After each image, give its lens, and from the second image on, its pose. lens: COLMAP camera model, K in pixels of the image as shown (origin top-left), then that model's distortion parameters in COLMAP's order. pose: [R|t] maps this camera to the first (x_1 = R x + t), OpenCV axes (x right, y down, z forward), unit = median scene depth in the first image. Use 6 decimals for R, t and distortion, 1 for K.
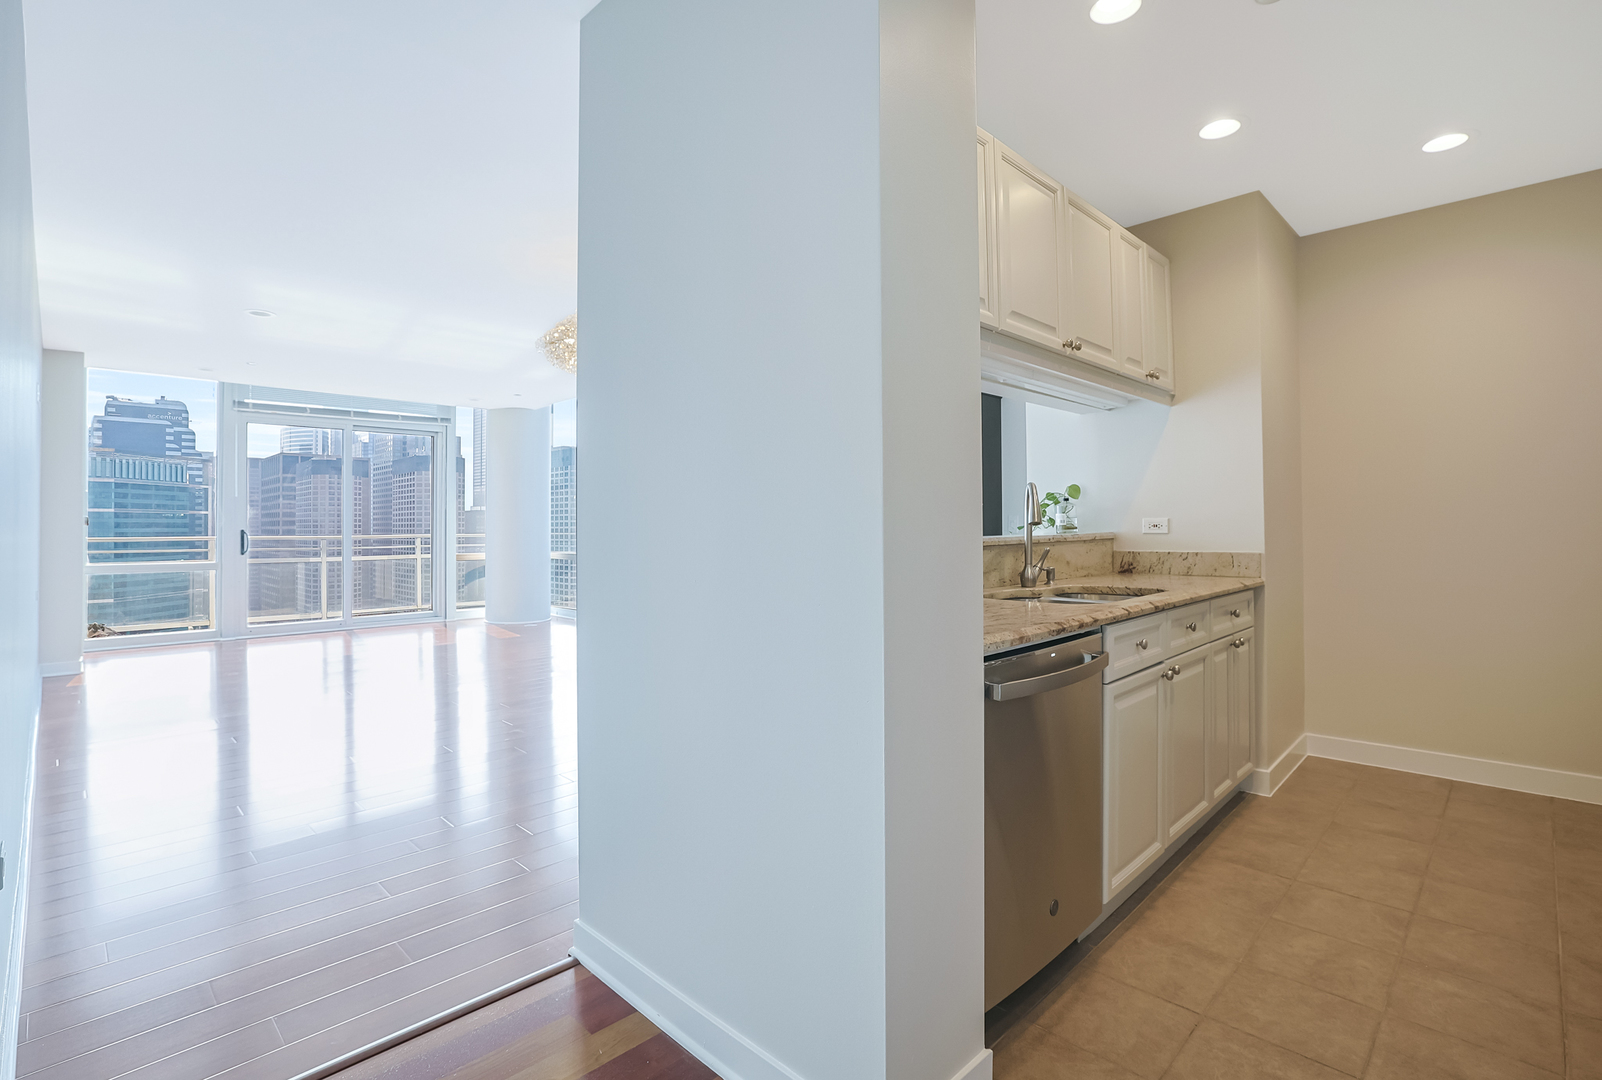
lens RADIAL K [[742.5, 0, 794.3], [0, 742.5, 525.8], [0, 0, 1]] dist [-0.048988, 0.017585]
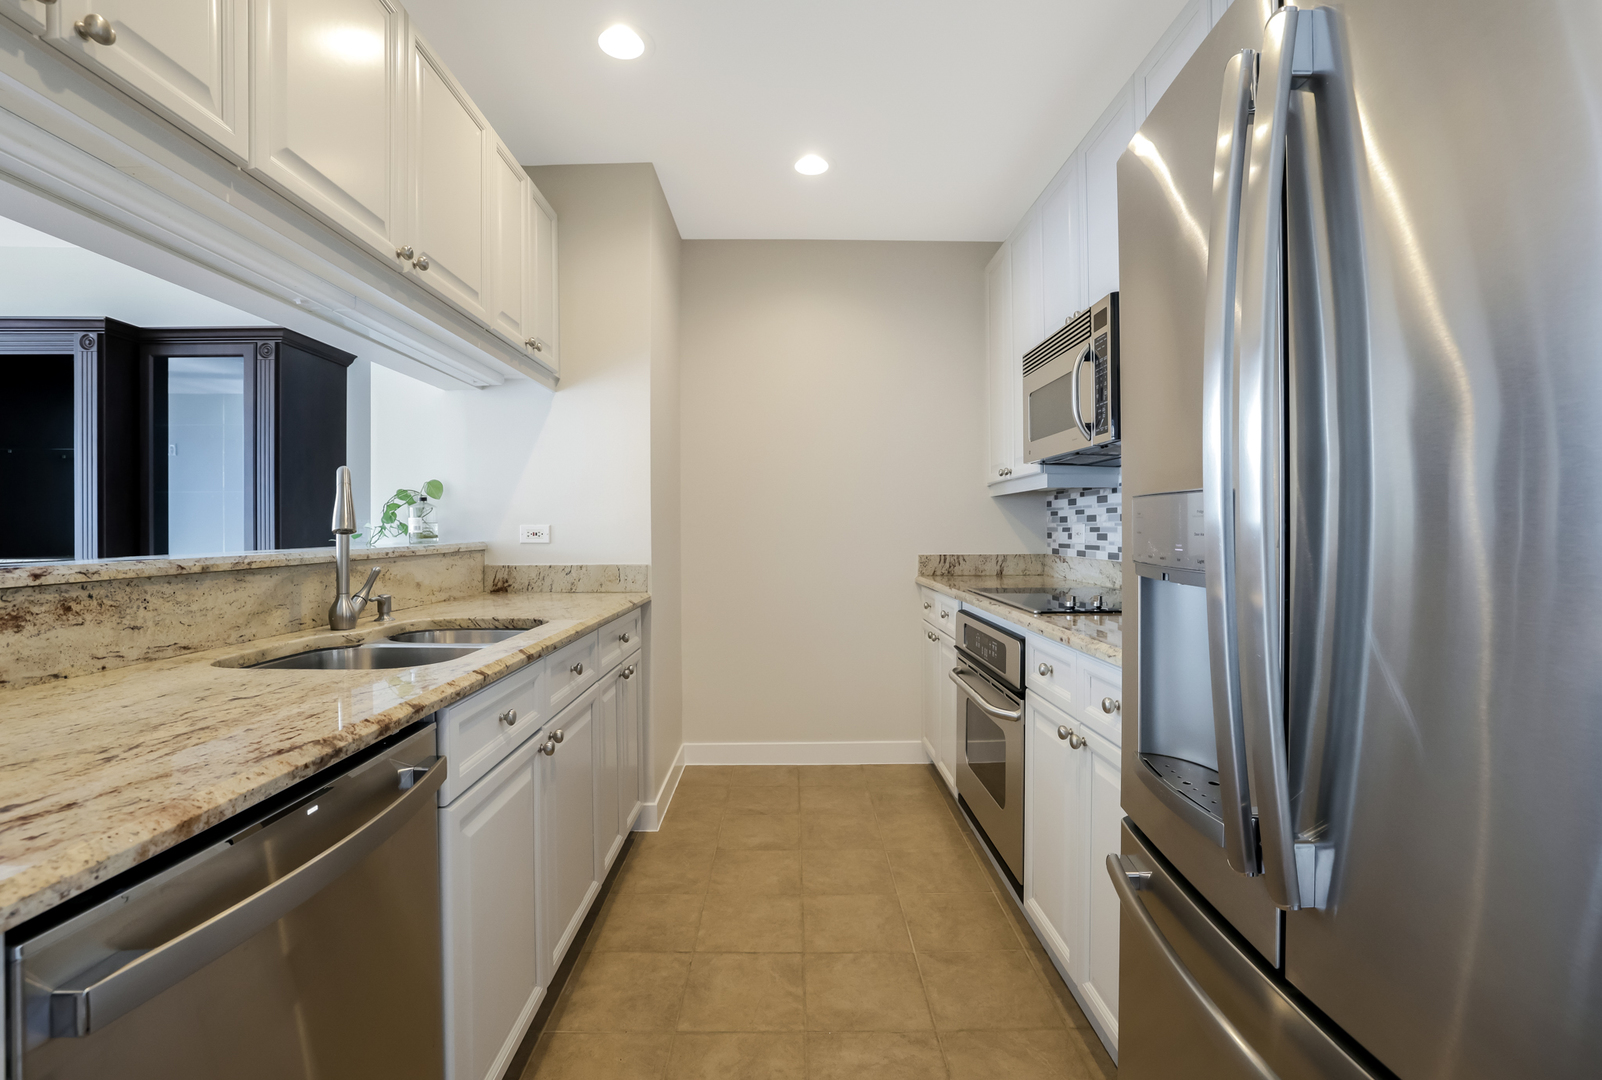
lens RADIAL K [[742.5, 0, 794.3], [0, 742.5, 525.8], [0, 0, 1]] dist [-0.048988, 0.017585]
pose [[0.705915, 0.009201, 0.708237, 0.142825], [-0.003057, 0.999946, -0.009943, -0.002295], [-0.708290, 0.004854, 0.705904, 0.270563]]
